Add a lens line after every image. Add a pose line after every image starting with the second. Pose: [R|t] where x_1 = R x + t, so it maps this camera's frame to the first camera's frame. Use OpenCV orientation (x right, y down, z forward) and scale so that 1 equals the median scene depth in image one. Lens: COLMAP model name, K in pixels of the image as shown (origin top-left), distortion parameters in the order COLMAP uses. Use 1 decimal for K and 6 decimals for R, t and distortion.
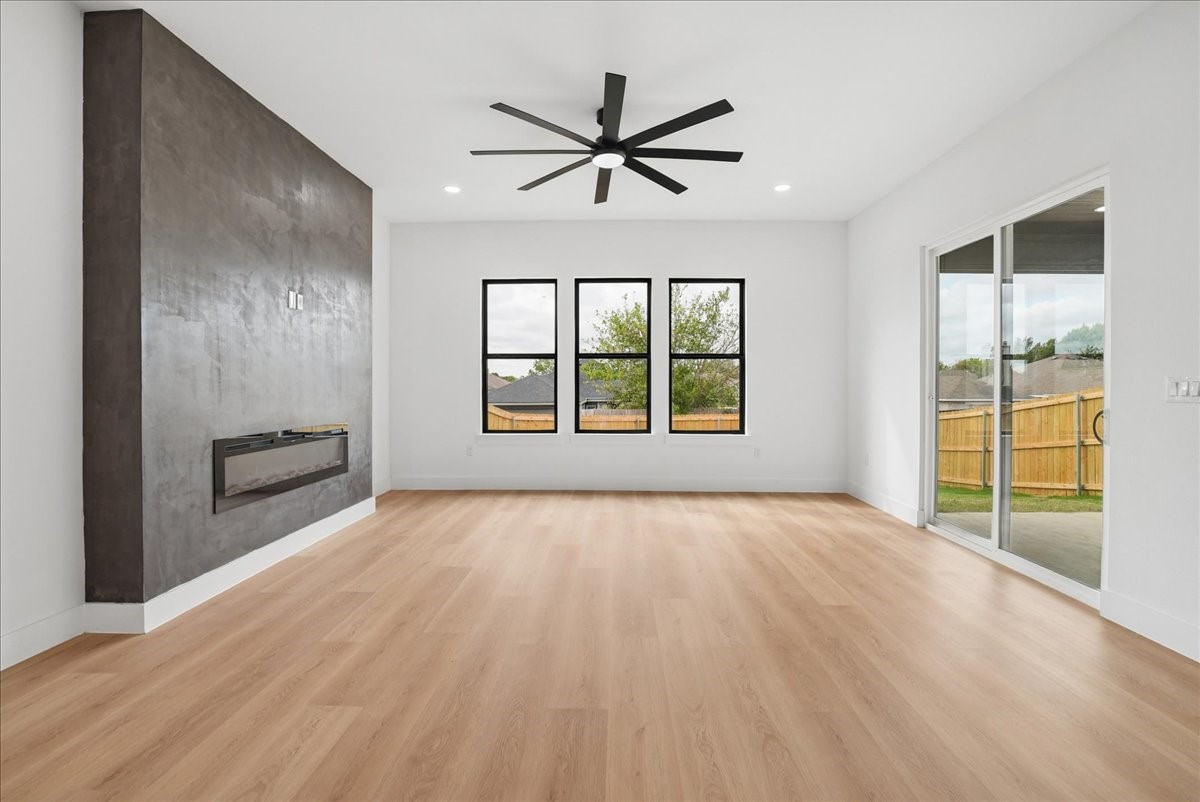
lens RADIAL K [[533.0, 0, 603.5], [0, 533.0, 386.4], [0, 0, 1]] dist [-0.018869, 0.000319]
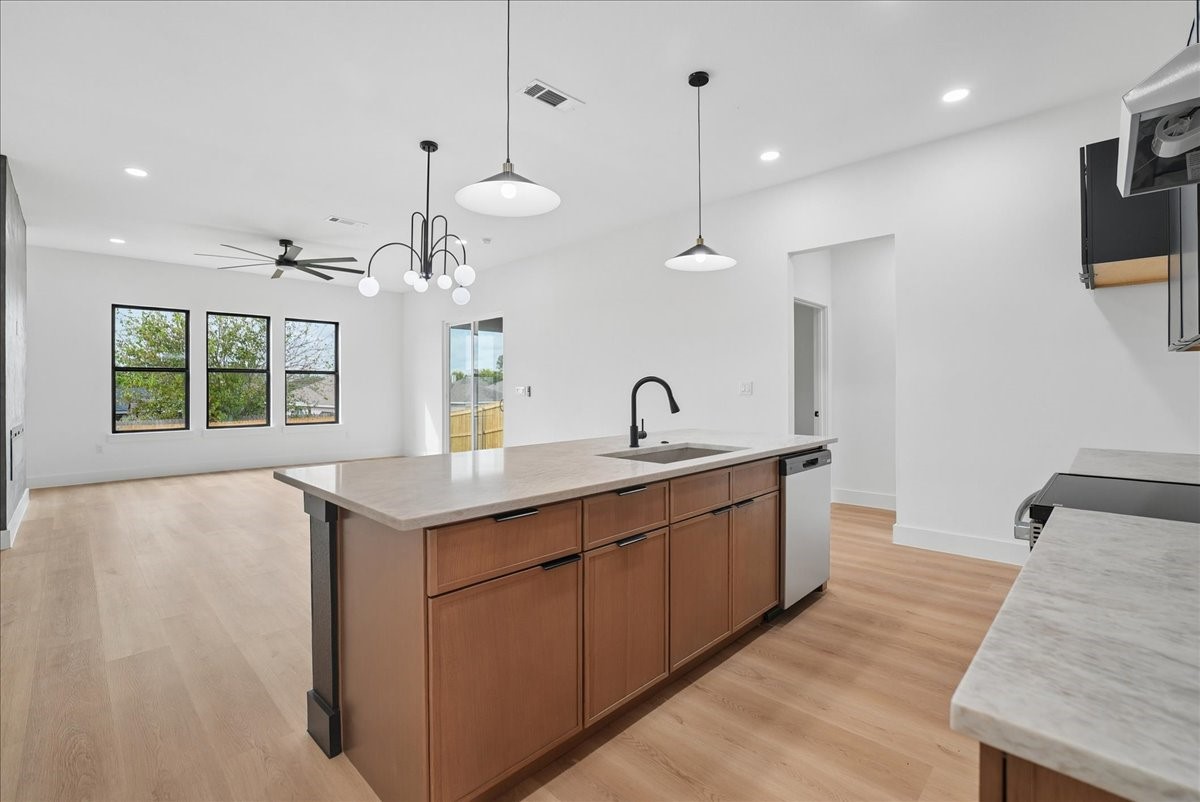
lens RADIAL K [[524.0, 0, 594.8], [0, 524.0, 389.1], [0, 0, 1]] dist [-0.023450, 0.000740]
pose [[0.678477, -0.002112, 0.734618, -0.529109], [0.009781, 0.999933, -0.006159, 0.010446], [-0.734556, 0.011364, 0.678453, -0.880844]]
